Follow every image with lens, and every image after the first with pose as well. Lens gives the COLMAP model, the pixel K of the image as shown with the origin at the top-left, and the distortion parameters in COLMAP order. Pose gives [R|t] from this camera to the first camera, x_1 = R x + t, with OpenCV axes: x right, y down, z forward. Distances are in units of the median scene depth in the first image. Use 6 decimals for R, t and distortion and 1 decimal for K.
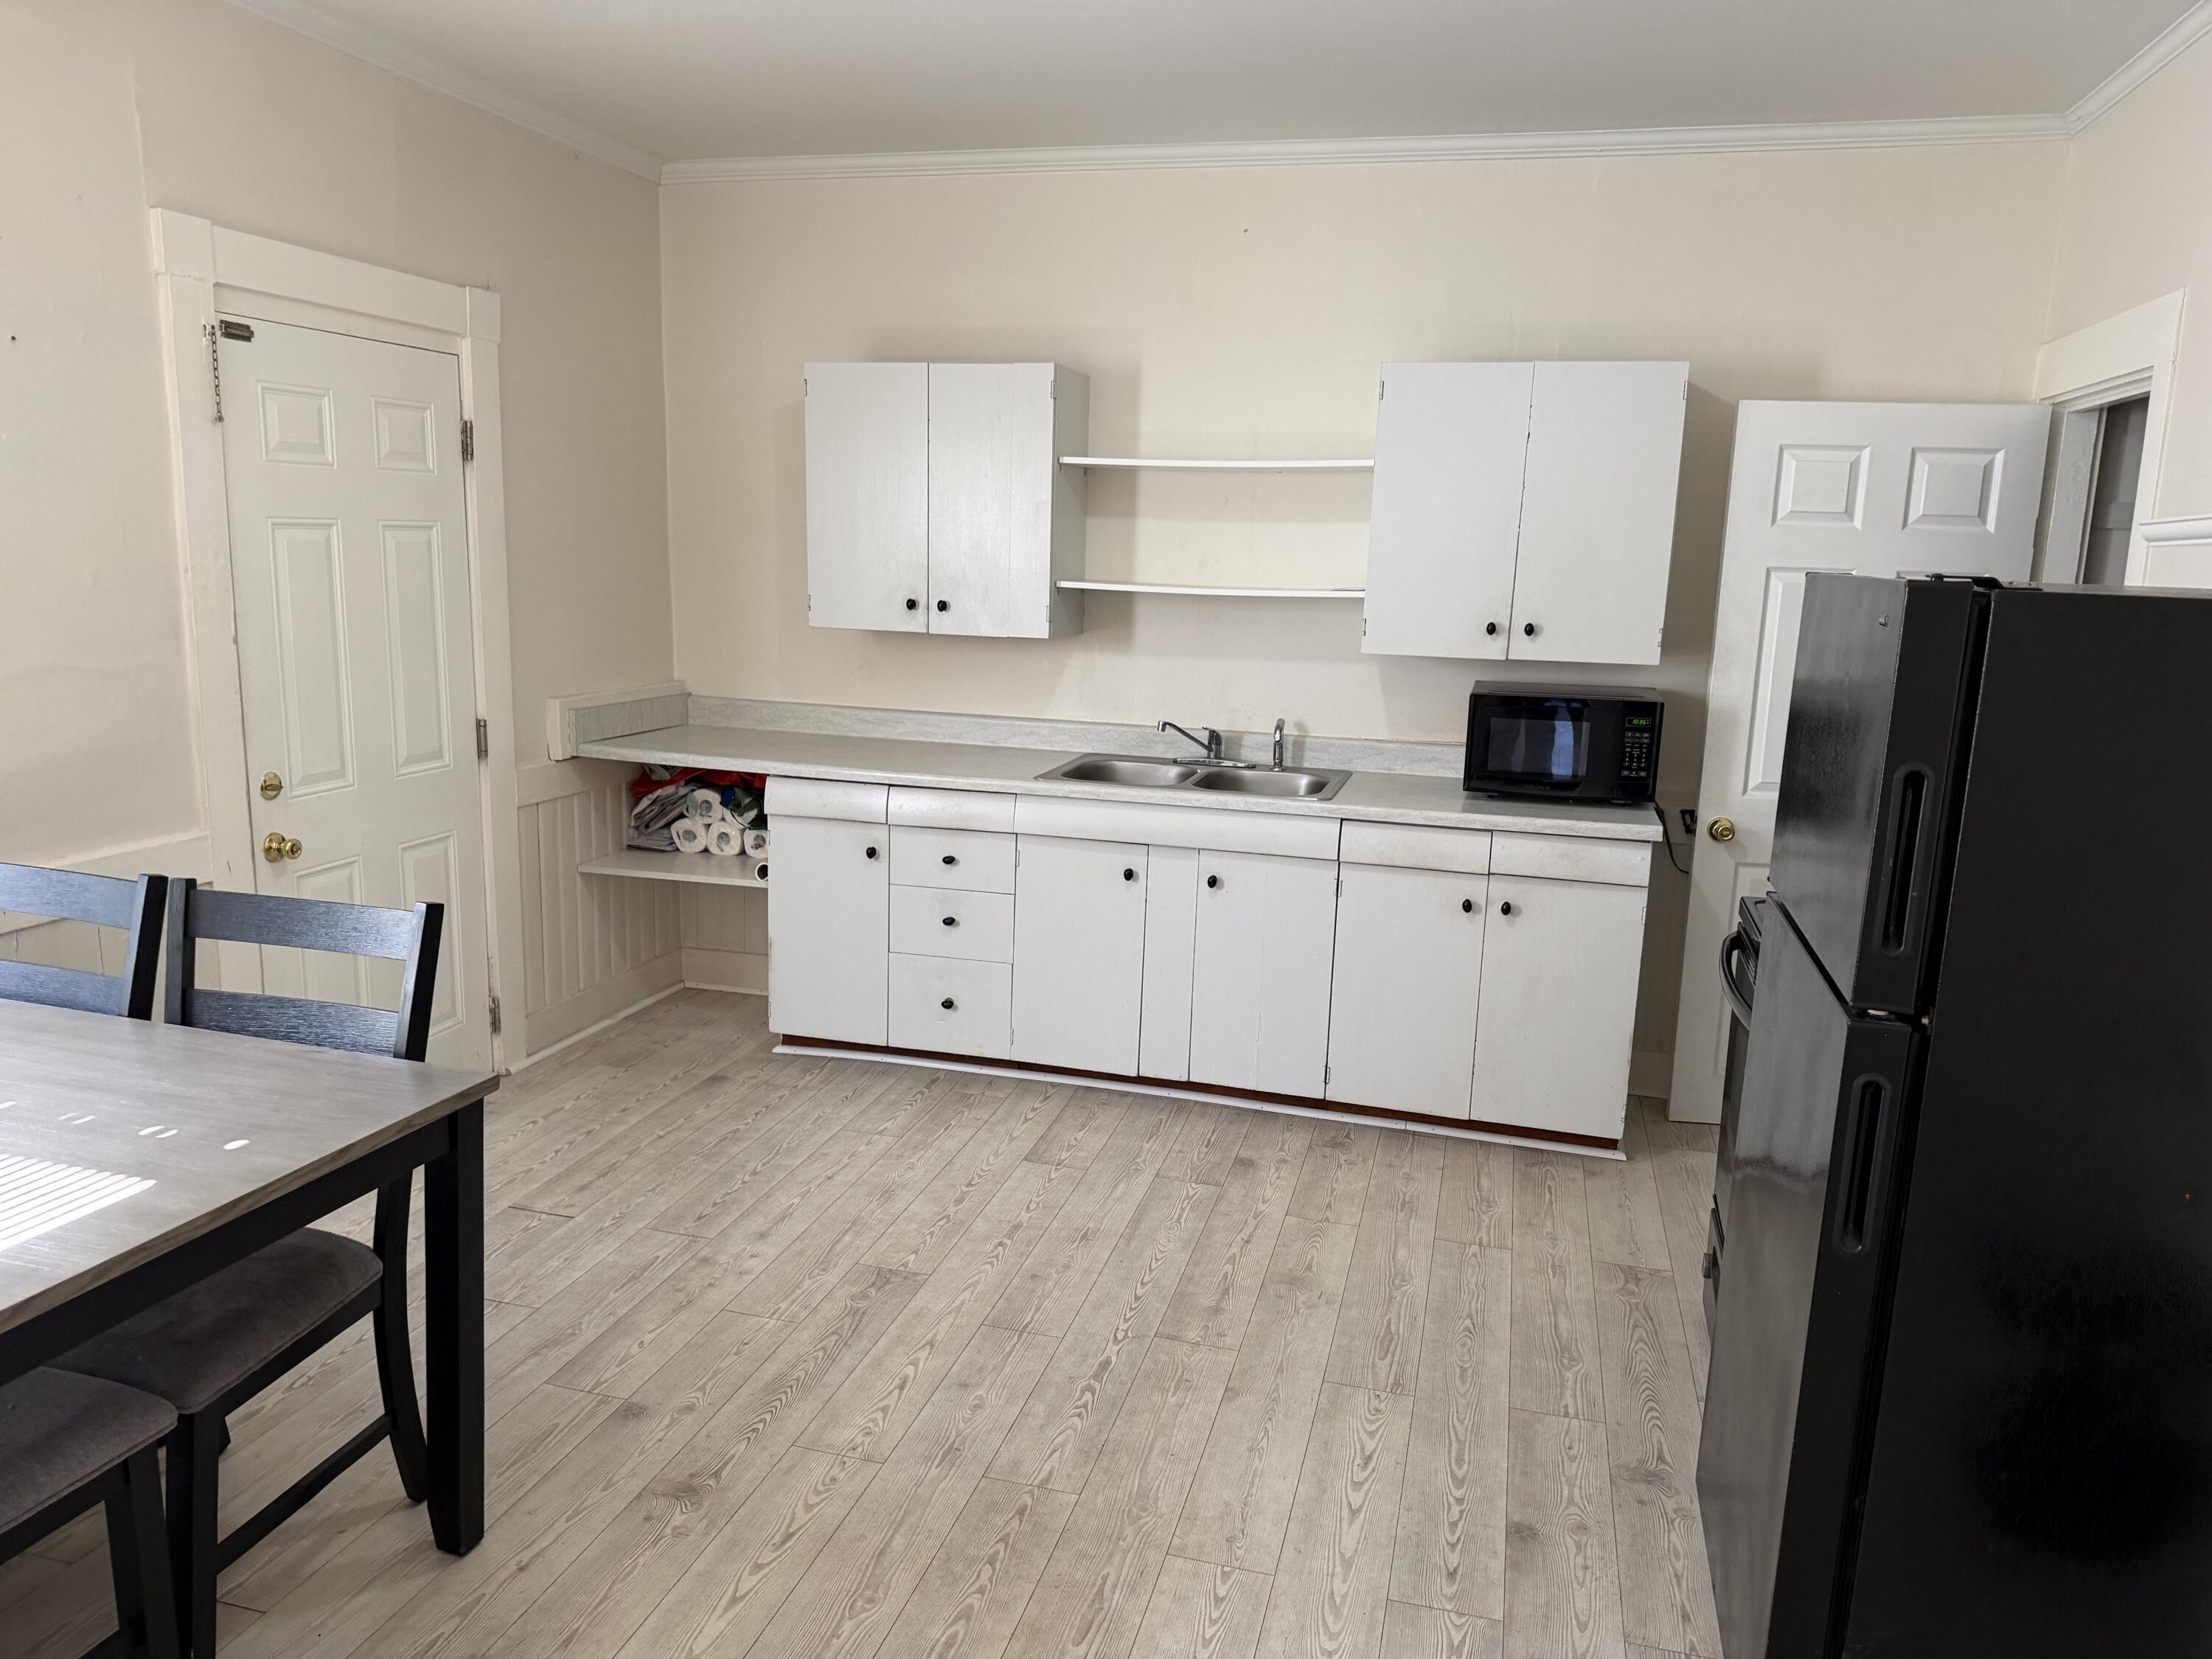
lens RADIAL K [[1536.8, 0, 1118.2], [0, 1536.8, 840.6], [0, 0, 1]] dist [0.134189, -0.225417]
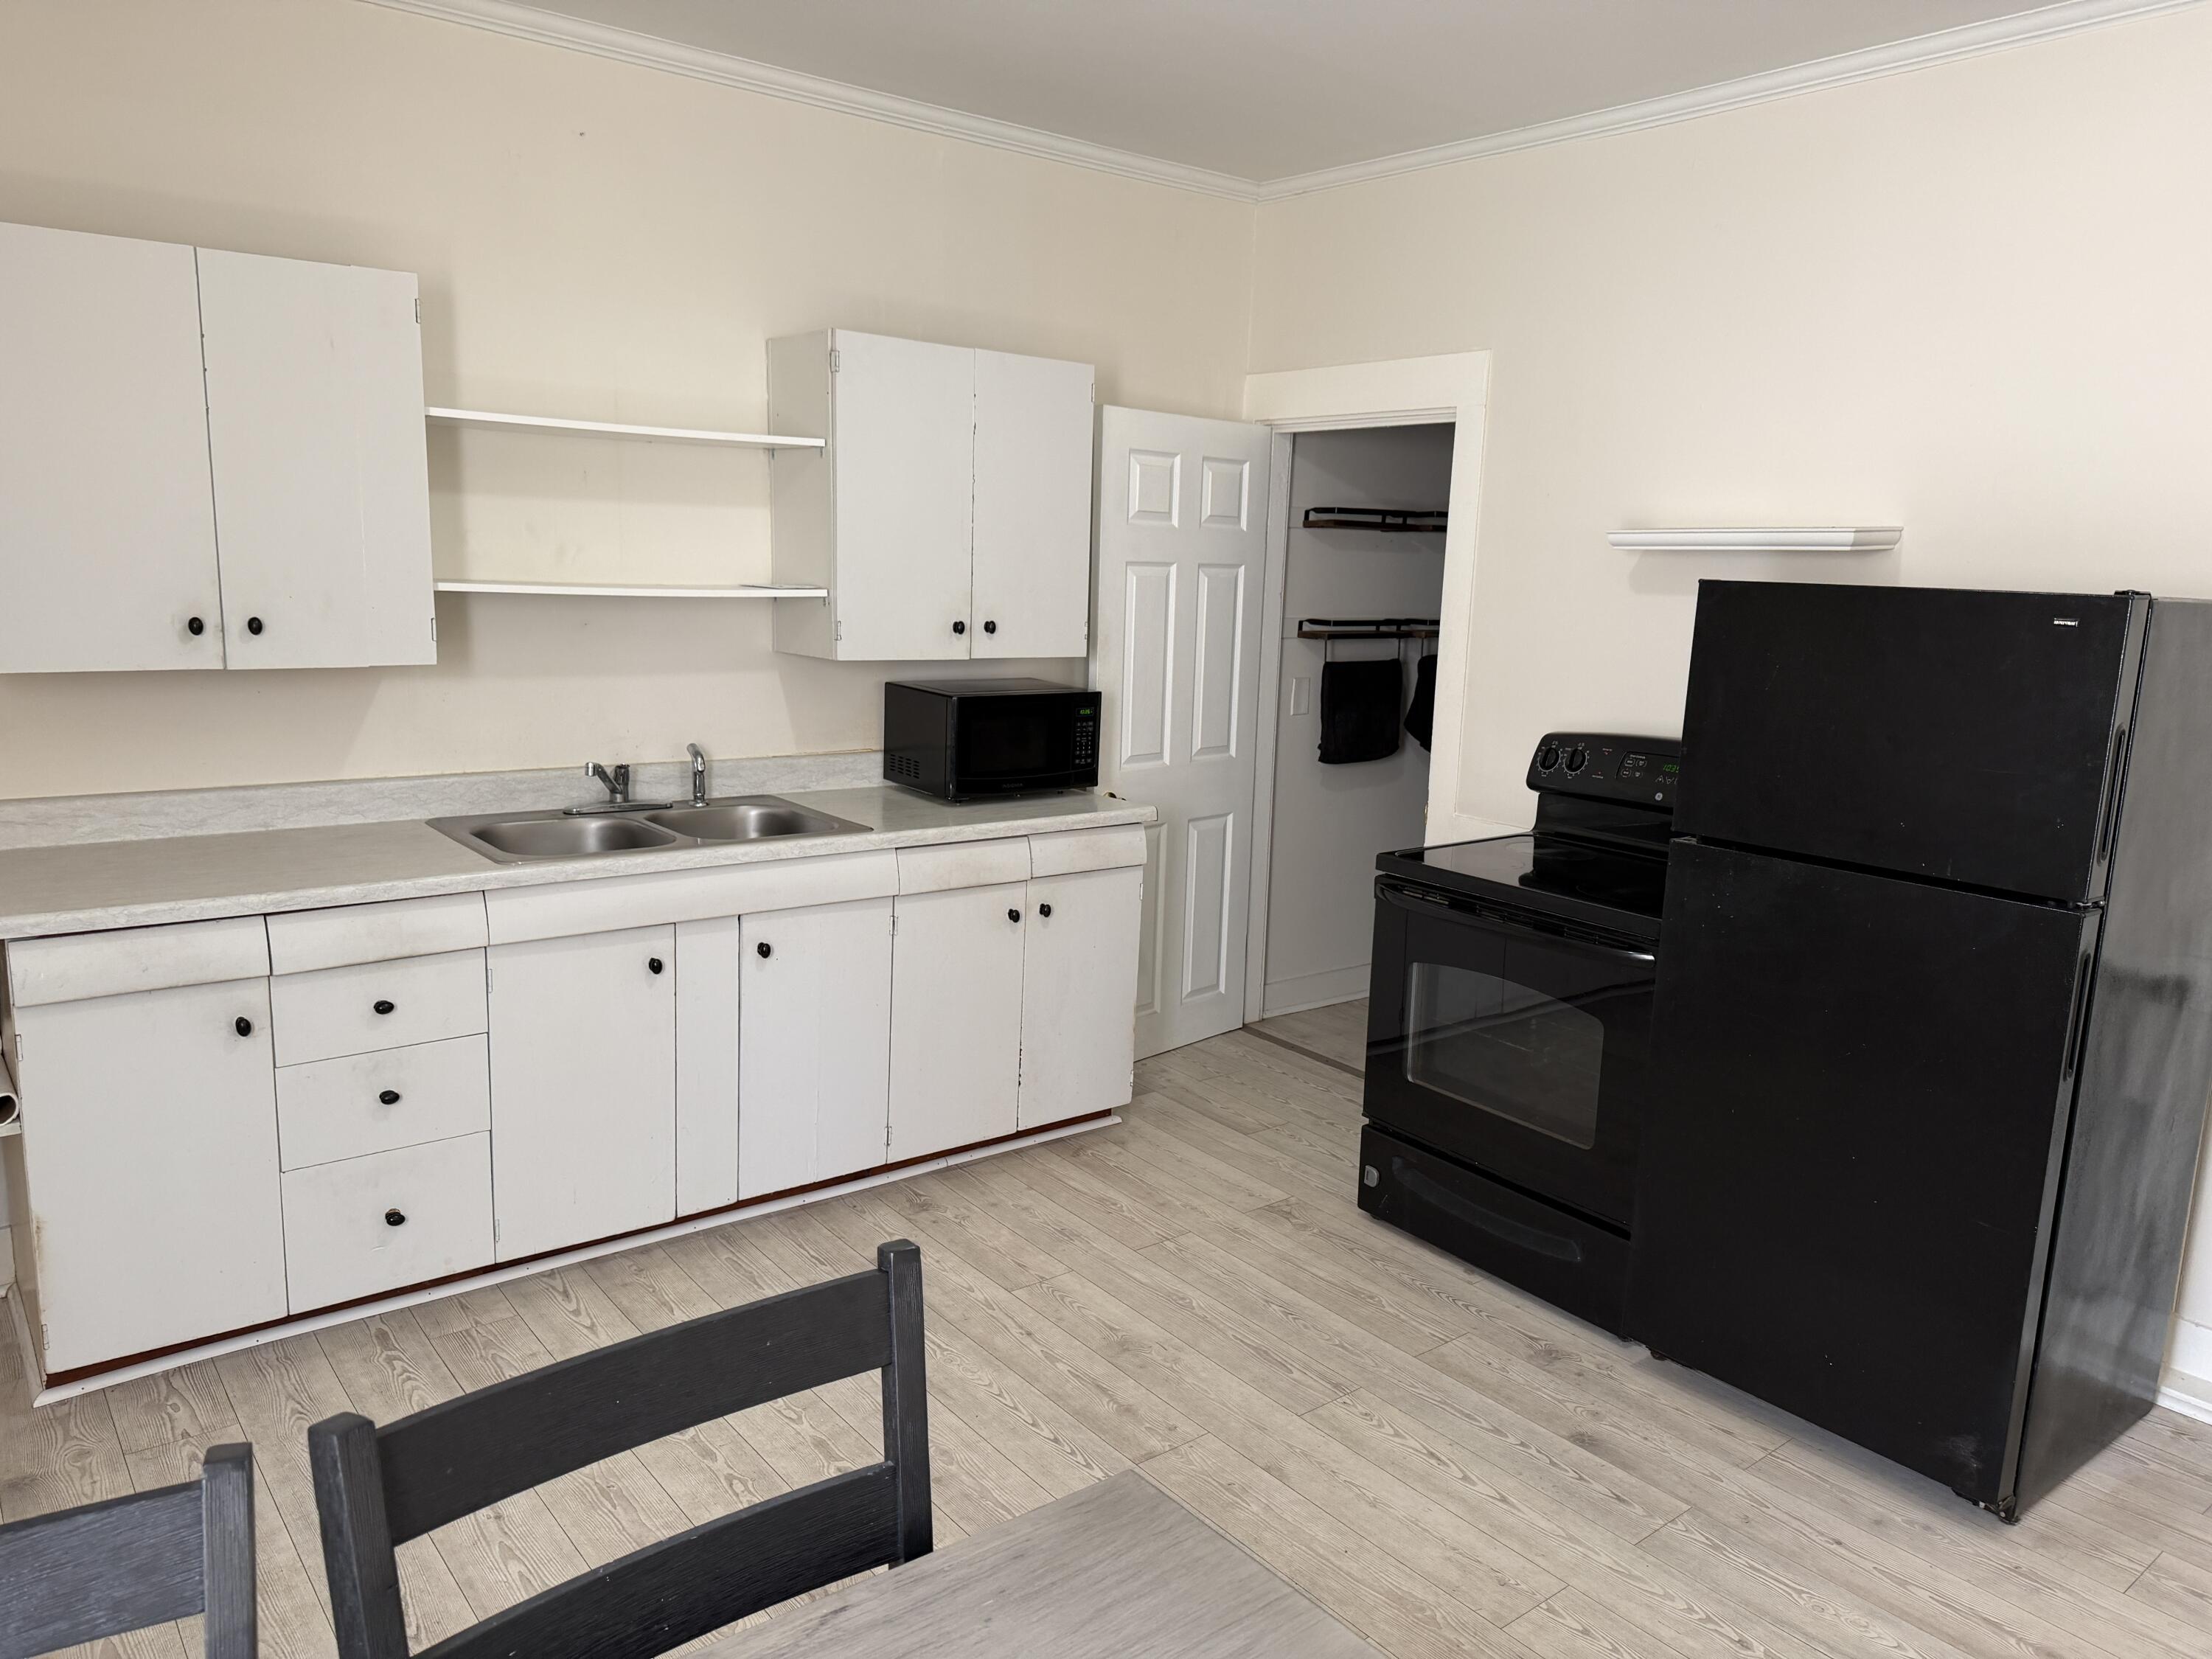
lens RADIAL K [[1536.8, 0, 1118.2], [0, 1536.8, 840.6], [0, 0, 1]] dist [0.134189, -0.225417]
pose [[0.586066, -0.158866, 0.794537, -0.473355], [0.136061, 0.985962, 0.096780, -0.084956], [-0.798758, 0.051386, 0.599454, 0.354980]]
